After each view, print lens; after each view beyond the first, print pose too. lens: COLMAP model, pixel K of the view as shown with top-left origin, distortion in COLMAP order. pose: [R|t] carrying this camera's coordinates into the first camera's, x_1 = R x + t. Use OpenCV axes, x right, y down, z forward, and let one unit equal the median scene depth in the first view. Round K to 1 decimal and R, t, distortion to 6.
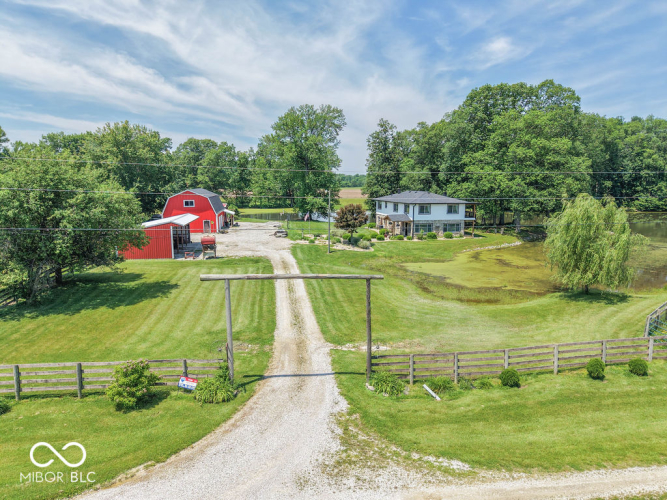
lens RADIAL K [[446.3, 0, 332.5], [0, 446.3, 250.7], [0, 0, 1]] dist [0.046213, -0.057448]
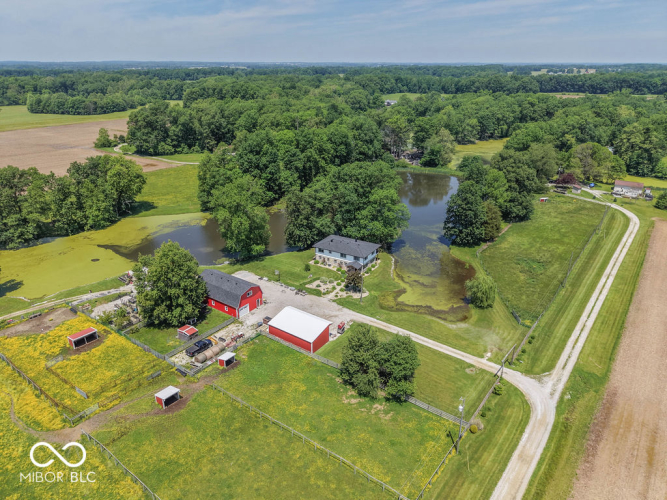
lens RADIAL K [[446.3, 0, 332.5], [0, 446.3, 250.7], [0, 0, 1]] dist [0.046213, -0.057448]
pose [[0.697739, -0.277037, 0.660613, -1.228663], [0.106598, 0.952078, 0.286679, -0.732279], [-0.708376, -0.129607, 0.693834, -0.229095]]
